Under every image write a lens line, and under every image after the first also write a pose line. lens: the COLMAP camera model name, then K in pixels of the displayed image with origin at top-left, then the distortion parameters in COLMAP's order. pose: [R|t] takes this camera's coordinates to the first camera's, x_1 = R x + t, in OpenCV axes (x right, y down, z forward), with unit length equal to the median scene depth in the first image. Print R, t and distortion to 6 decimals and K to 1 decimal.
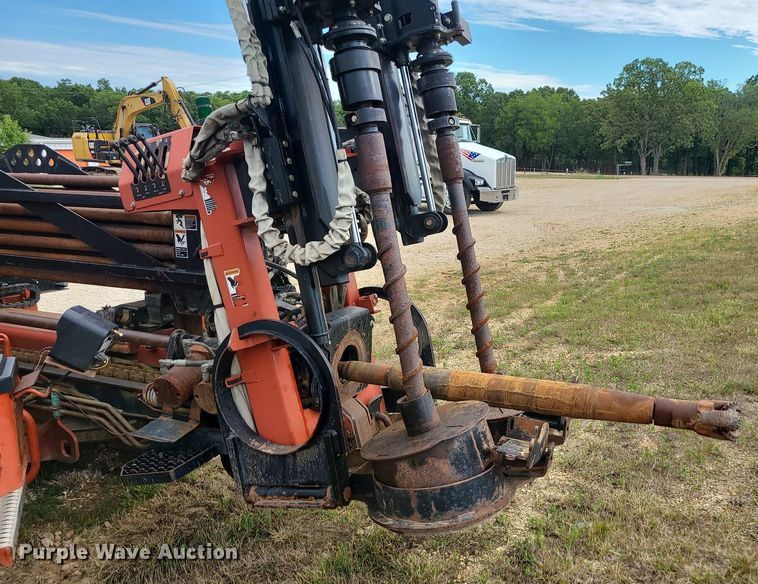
lens RADIAL K [[680.0, 0, 451.6], [0, 680.0, 347.3], [0, 0, 1]] dist [0.014685, 0.013920]
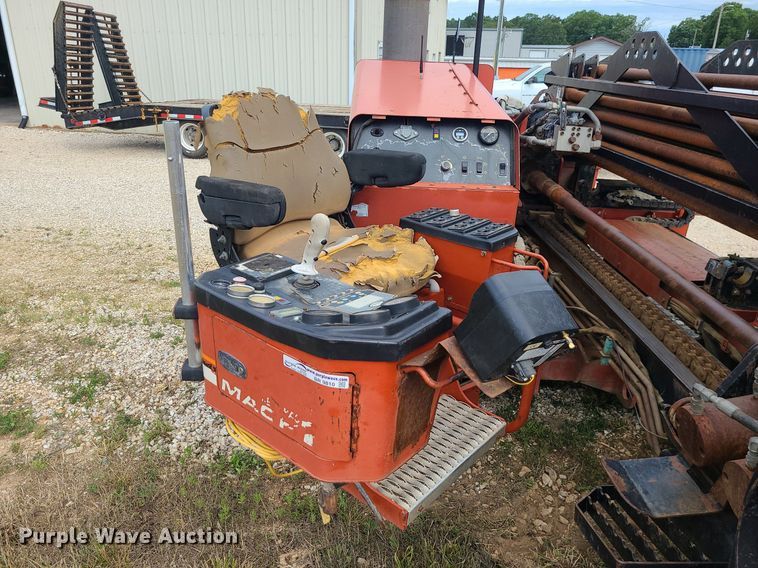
lens RADIAL K [[567.3, 0, 365.1], [0, 567.3, 286.5], [0, 0, 1]] dist [0.008475, -0.003785]
pose [[0.365731, 0.348481, -0.863019, -0.126989], [-0.283338, 0.924935, 0.253409, -0.092833], [0.886544, 0.151847, 0.437015, 0.473560]]
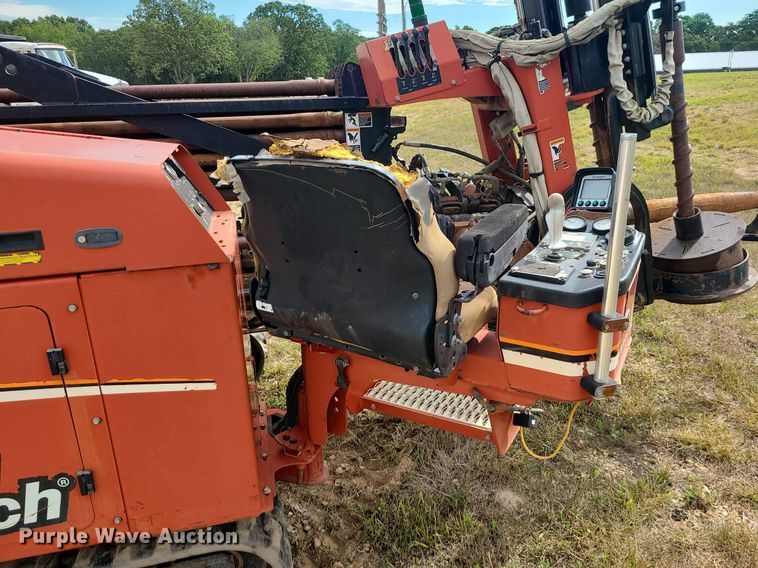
lens RADIAL K [[603.5, 0, 379.0], [0, 603.5, 284.0], [0, 0, 1]] dist [-0.003625, 0.049796]
pose [[0.807177, -0.222497, 0.546773, -1.002156], [0.197978, 0.974637, 0.104341, -0.031933], [-0.556121, 0.024027, 0.830754, 0.241701]]
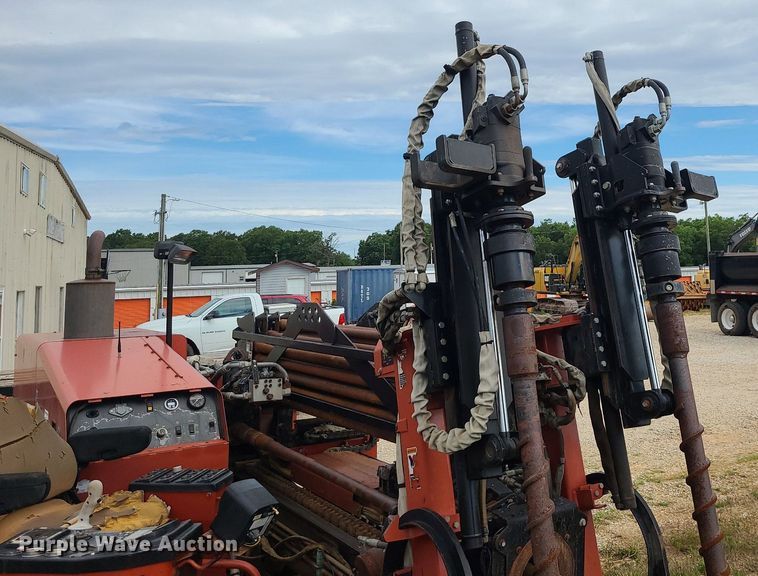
lens RADIAL K [[746.8, 0, 509.2], [0, 746.8, 201.6], [0, 0, 1]] dist [0.030826, -0.017540]
pose [[0.853252, -0.083146, -0.514828, 0.312986], [-0.111947, 0.934992, -0.336538, -0.082705], [0.509342, 0.344785, 0.788476, 0.092542]]
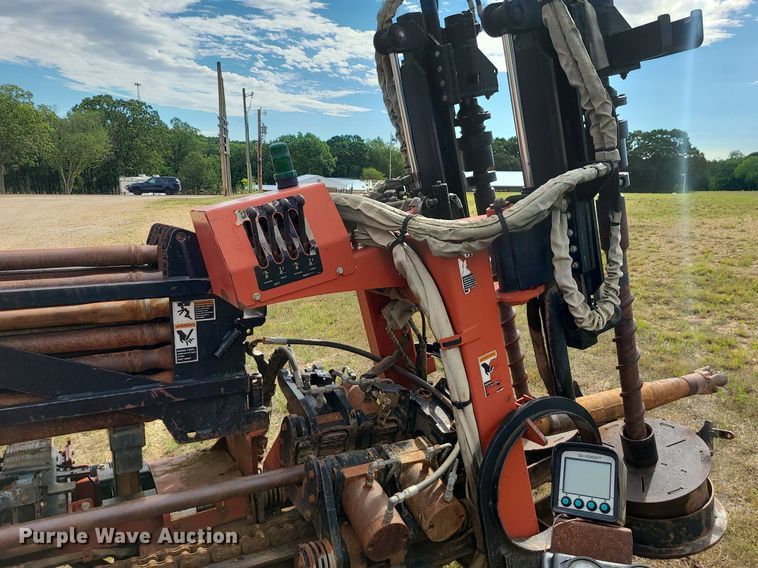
lens RADIAL K [[609.6, 0, 379.4], [0, 609.6, 302.7], [0, 0, 1]] dist [0.055182, -0.069252]
pose [[0.637247, -0.152657, 0.755388, -0.802450], [0.202213, 0.978962, 0.027253, -0.184681], [-0.743657, 0.135382, 0.654710, 0.487256]]
